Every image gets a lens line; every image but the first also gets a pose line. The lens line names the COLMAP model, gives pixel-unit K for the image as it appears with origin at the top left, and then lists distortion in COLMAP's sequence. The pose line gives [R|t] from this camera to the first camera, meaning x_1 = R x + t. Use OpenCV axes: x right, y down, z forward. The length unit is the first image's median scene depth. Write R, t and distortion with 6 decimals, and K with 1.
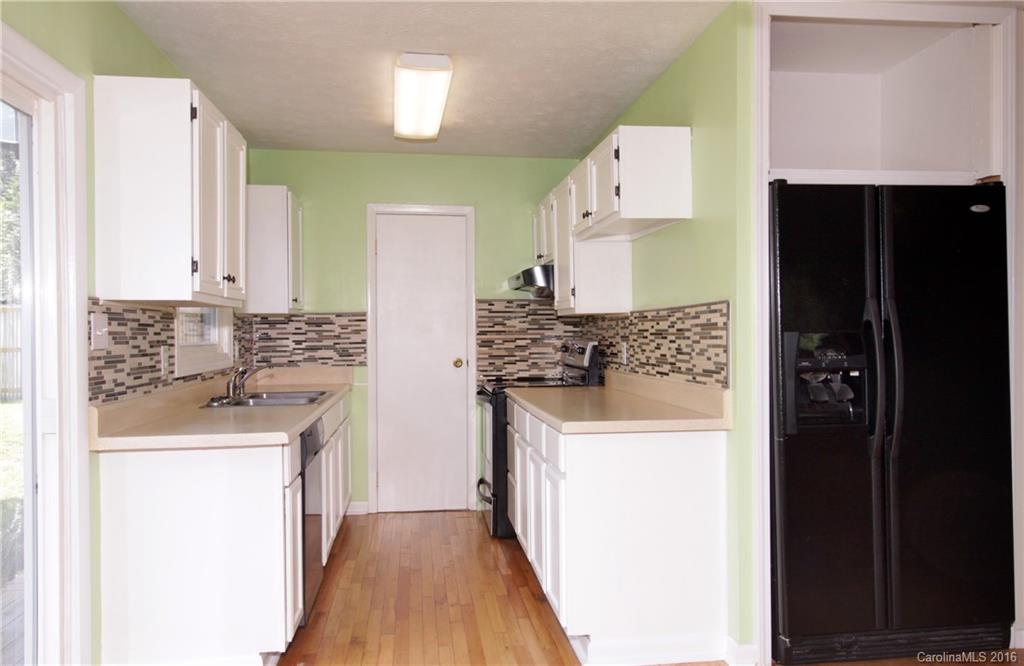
lens RADIAL K [[780.6, 0, 521.5], [0, 780.6, 334.8], [0, 0, 1]] dist [0.034546, -0.003807]
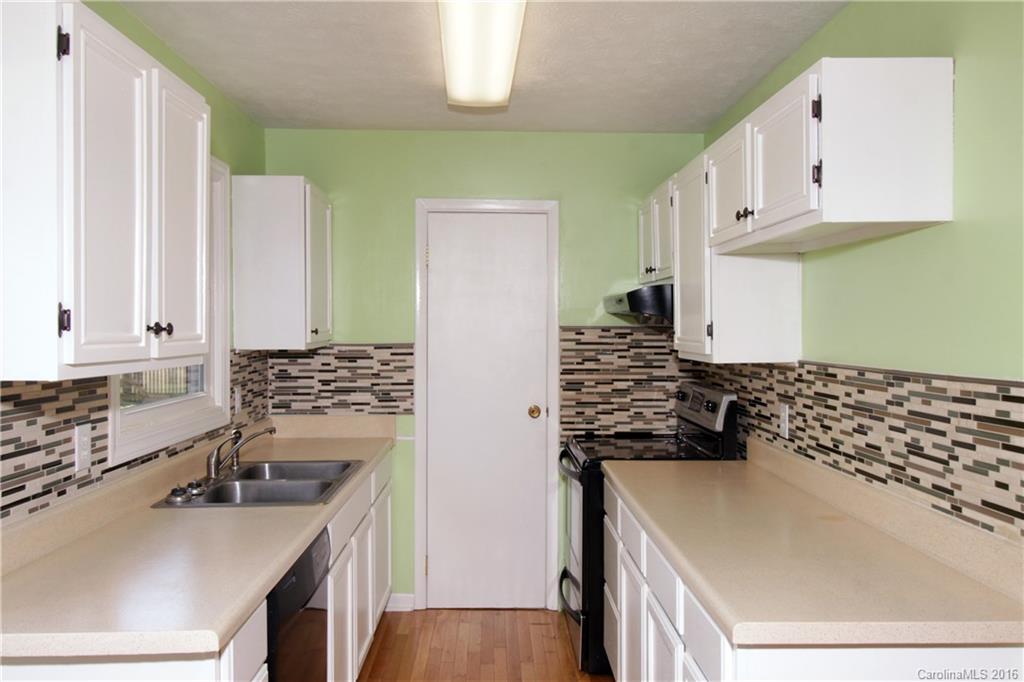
lens RADIAL K [[801.7, 0, 504.8], [0, 801.7, 338.6], [0, 0, 1]] dist [0.030571, -0.007069]
pose [[0.992765, 0.009979, -0.119655, -0.021293], [-0.008544, 0.999885, 0.012499, -0.048765], [0.119766, -0.011387, 0.992737, 0.271367]]
